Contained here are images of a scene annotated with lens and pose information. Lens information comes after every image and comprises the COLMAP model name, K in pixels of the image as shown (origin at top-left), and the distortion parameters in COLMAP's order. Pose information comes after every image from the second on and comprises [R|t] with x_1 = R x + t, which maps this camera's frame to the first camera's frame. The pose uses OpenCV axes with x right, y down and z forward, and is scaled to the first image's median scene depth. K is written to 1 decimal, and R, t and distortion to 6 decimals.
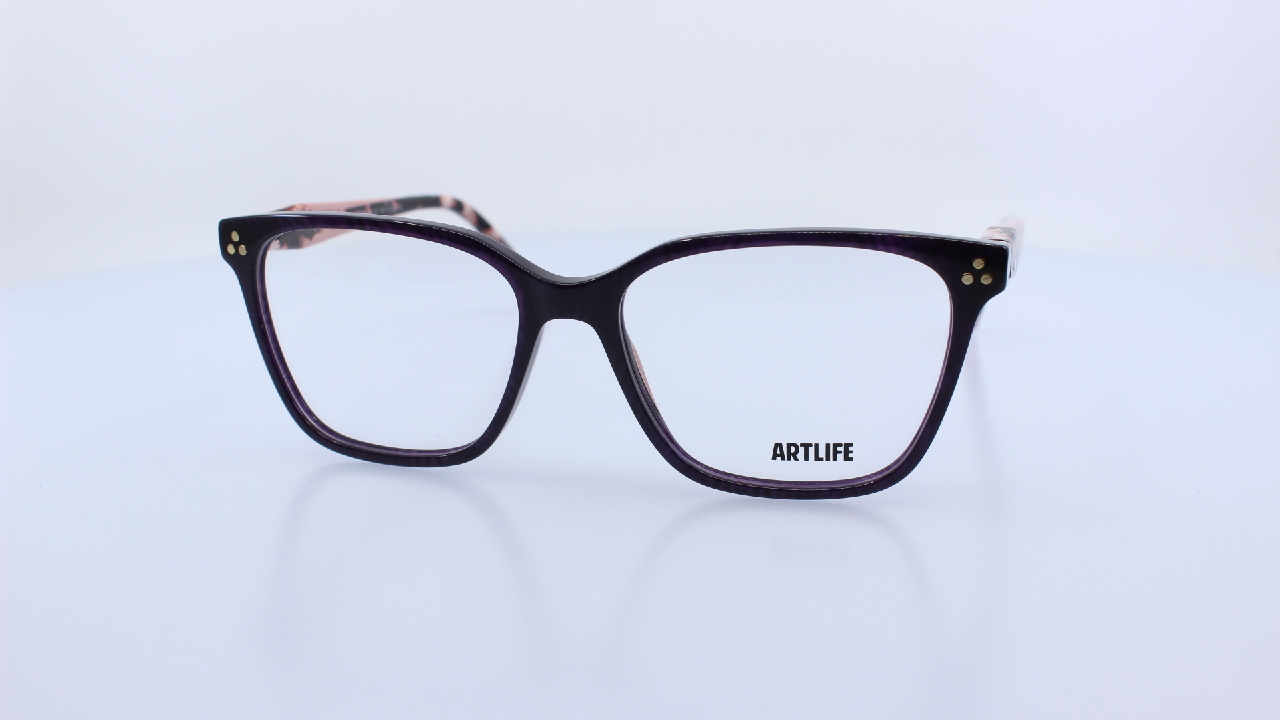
lens RADIAL K [[1369.3, 0, 643.6], [0, 1369.3, 360.9], [0, 0, 1]] dist [-0.108790, 0.000000]
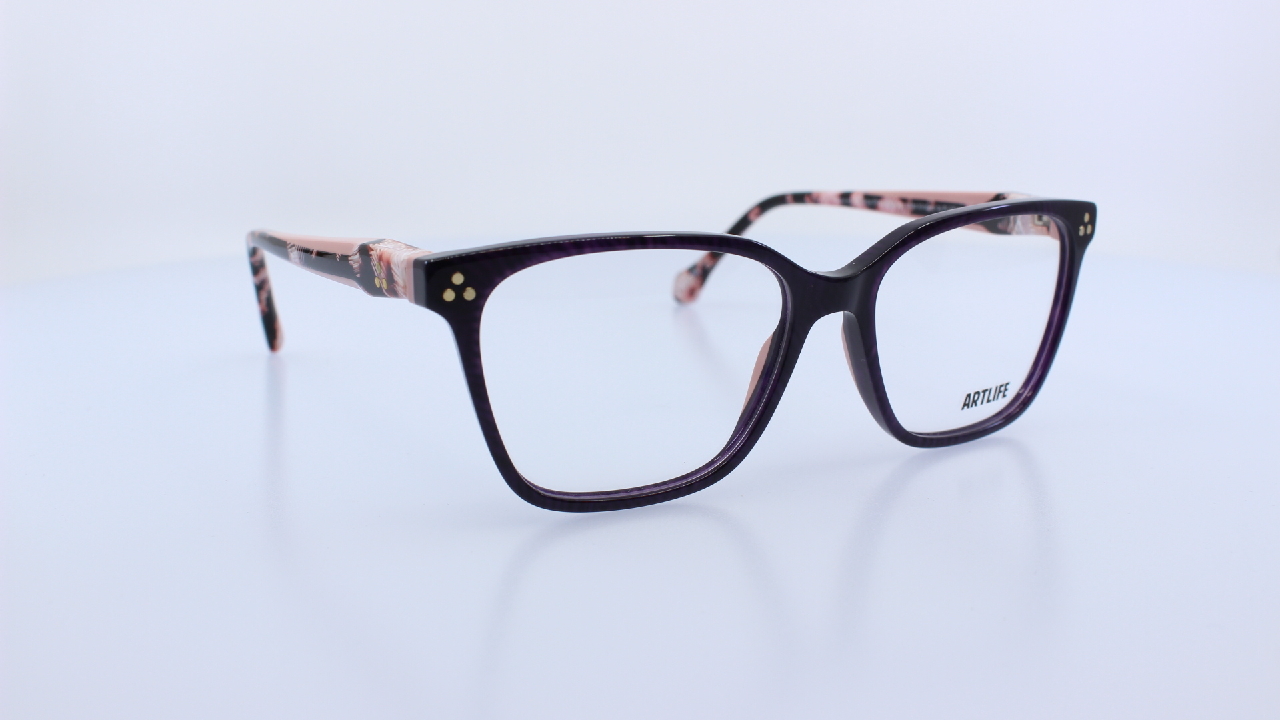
lens RADIAL K [[1369.3, 0, 634.9], [0, 1369.3, 359.8], [0, 0, 1]] dist [-0.108790, 0.000000]
pose [[0.716126, -0.164839, 0.678227, -0.858246], [0.165220, 0.984130, 0.064734, -0.086224], [-0.678135, 0.065699, 0.731995, 0.358947]]
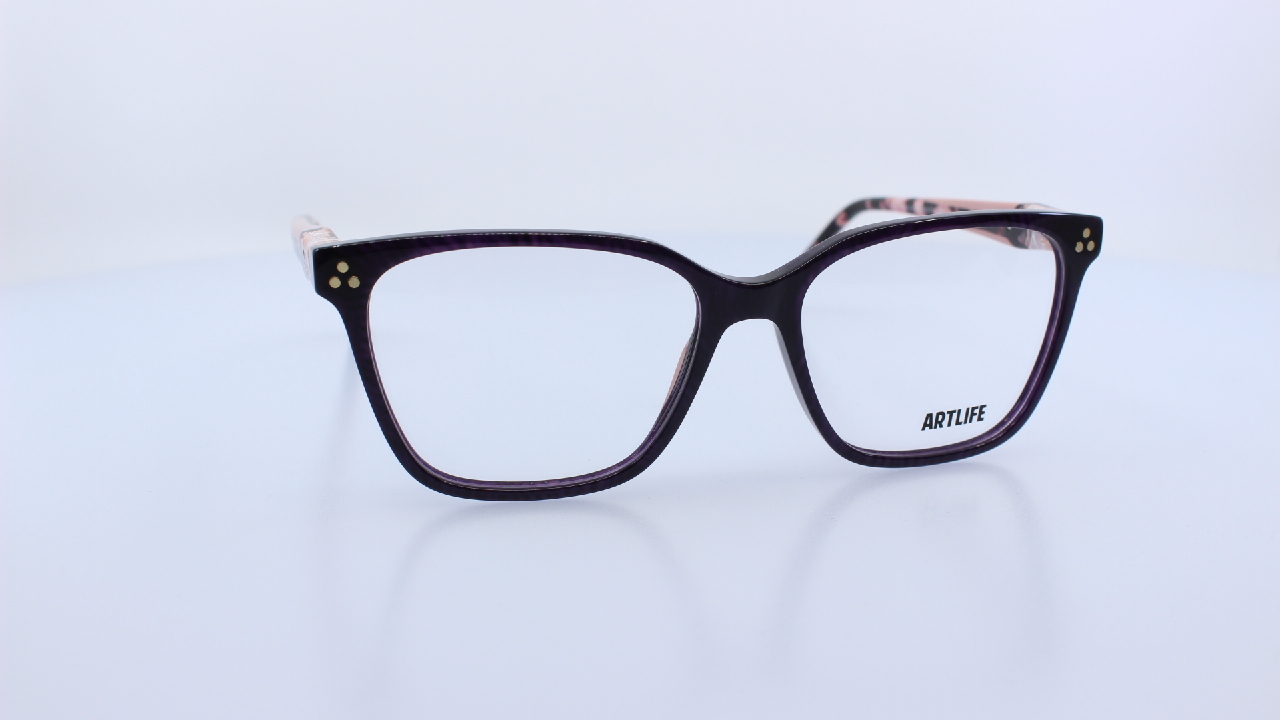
lens RADIAL K [[1369.3, 0, 642.4], [0, 1369.3, 363.0], [0, 0, 1]] dist [-0.108790, 0.000000]
pose [[0.869120, -0.118502, 0.480195, -0.605976], [0.115904, 0.992637, 0.035183, -0.043343], [-0.480828, 0.025078, 0.876456, 0.168062]]
